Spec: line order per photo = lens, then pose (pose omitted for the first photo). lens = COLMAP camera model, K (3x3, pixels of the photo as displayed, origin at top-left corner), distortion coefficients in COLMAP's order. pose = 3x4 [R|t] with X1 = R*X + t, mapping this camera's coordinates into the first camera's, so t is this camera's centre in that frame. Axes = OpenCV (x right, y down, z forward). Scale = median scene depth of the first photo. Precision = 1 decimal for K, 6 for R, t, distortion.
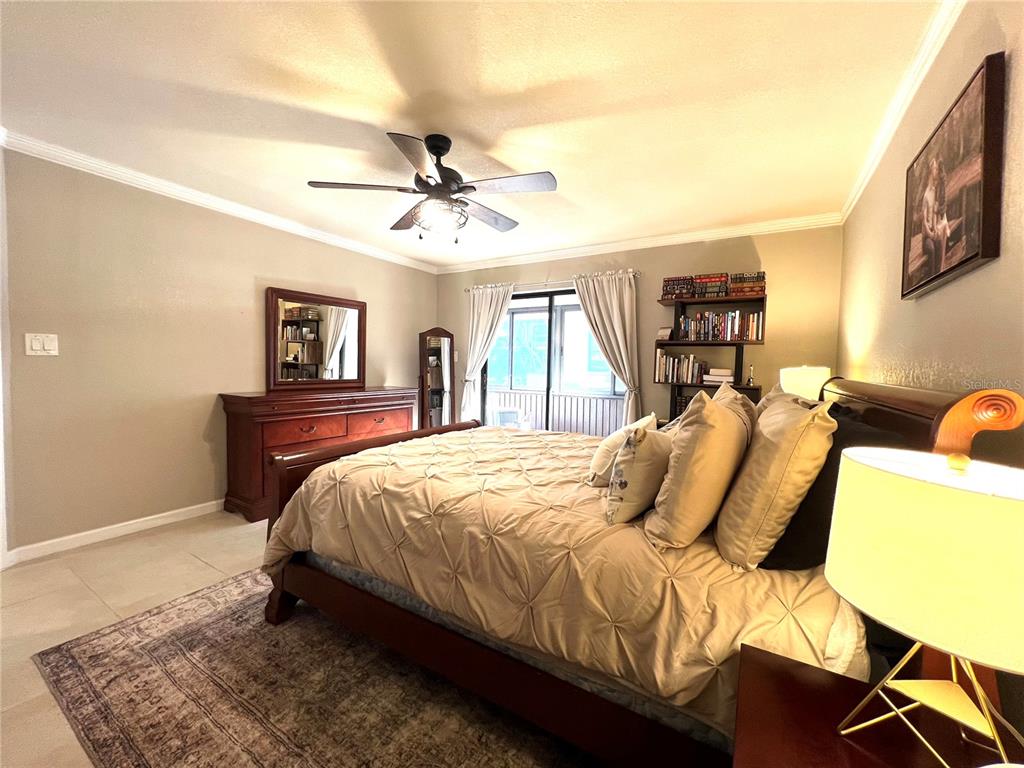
lens RADIAL K [[410.8, 0, 509.8], [0, 410.8, 383.0], [0, 0, 1]] dist [-0.002627, 0.000341]
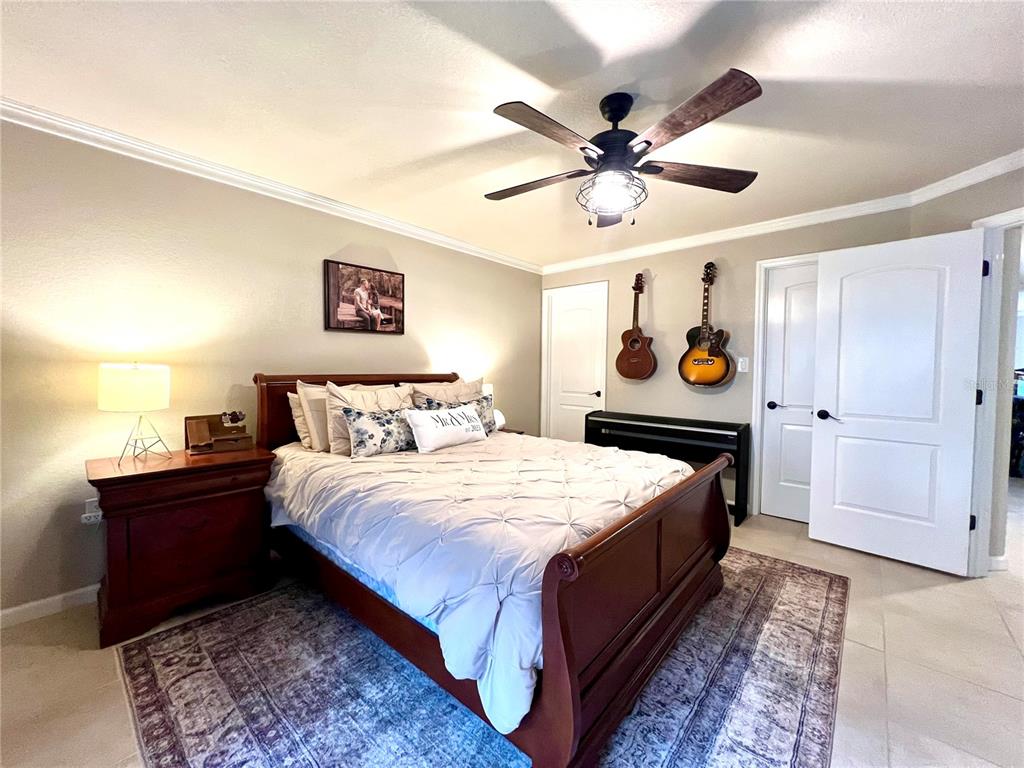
lens RADIAL K [[410.8, 0, 506.7], [0, 410.8, 382.6], [0, 0, 1]] dist [-0.002627, 0.000341]
pose [[-0.985697, -0.039629, 0.163804, -0.140767], [-0.025777, 0.995975, 0.085843, -0.125569], [-0.166547, 0.080393, -0.982751, 2.363123]]
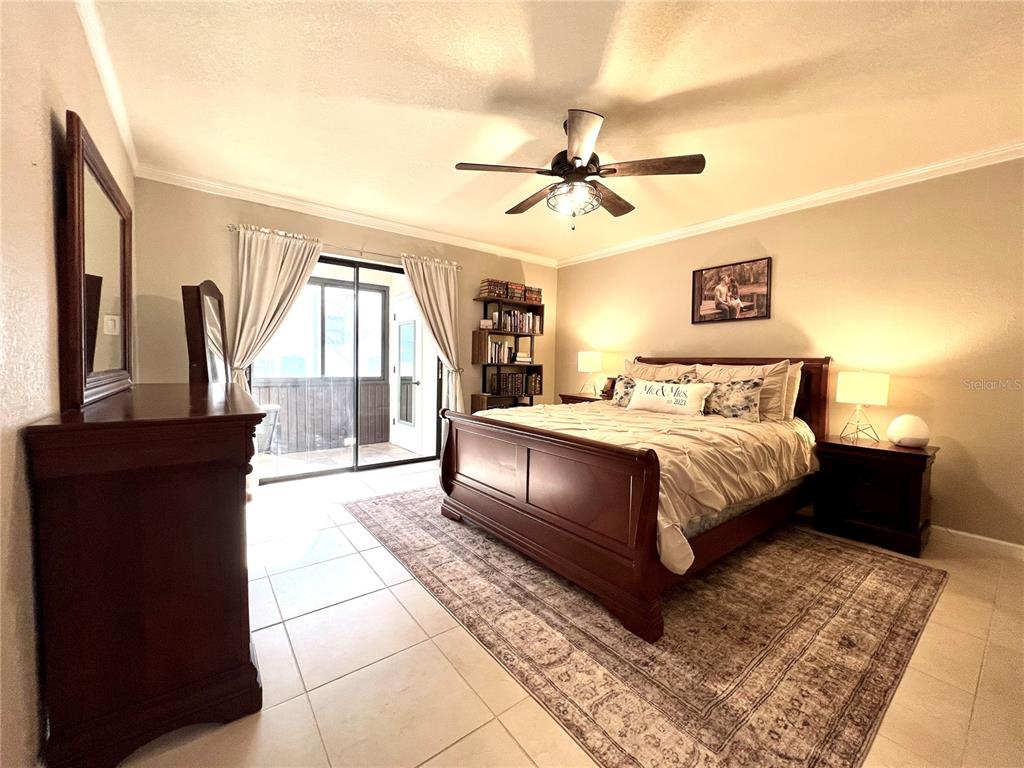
lens RADIAL K [[410.8, 0, 509.3], [0, 410.8, 382.4], [0, 0, 1]] dist [-0.002627, 0.000341]
pose [[0.351294, -0.063471, 0.934112, -1.521545], [0.031945, 0.997931, 0.055793, -0.022431], [-0.935720, 0.010241, 0.352594, 1.009758]]
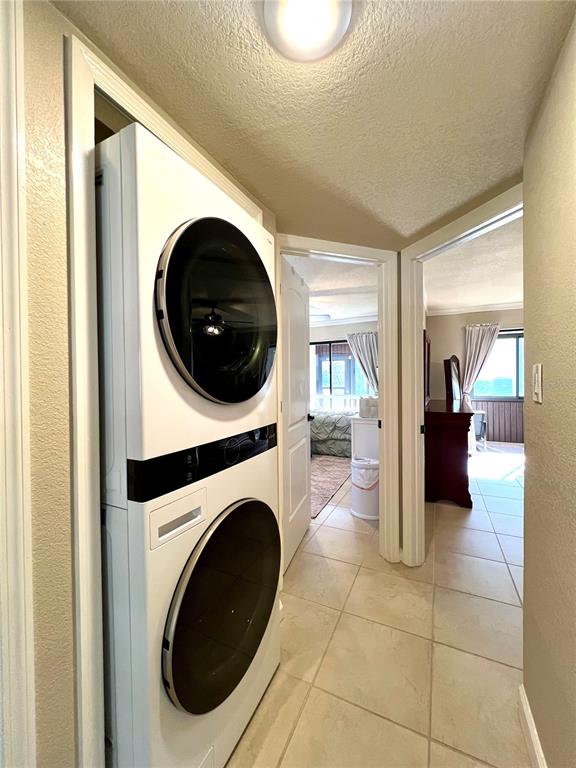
lens RADIAL K [[308.1, 0, 290.1], [0, 308.1, 386.1], [0, 0, 1]] dist [-0.002627, 0.000341]
pose [[0.993620, -0.038790, 0.105897, -2.144113], [0.042076, 0.998694, -0.028977, -0.071006], [-0.104635, 0.033248, 0.993955, 0.124537]]
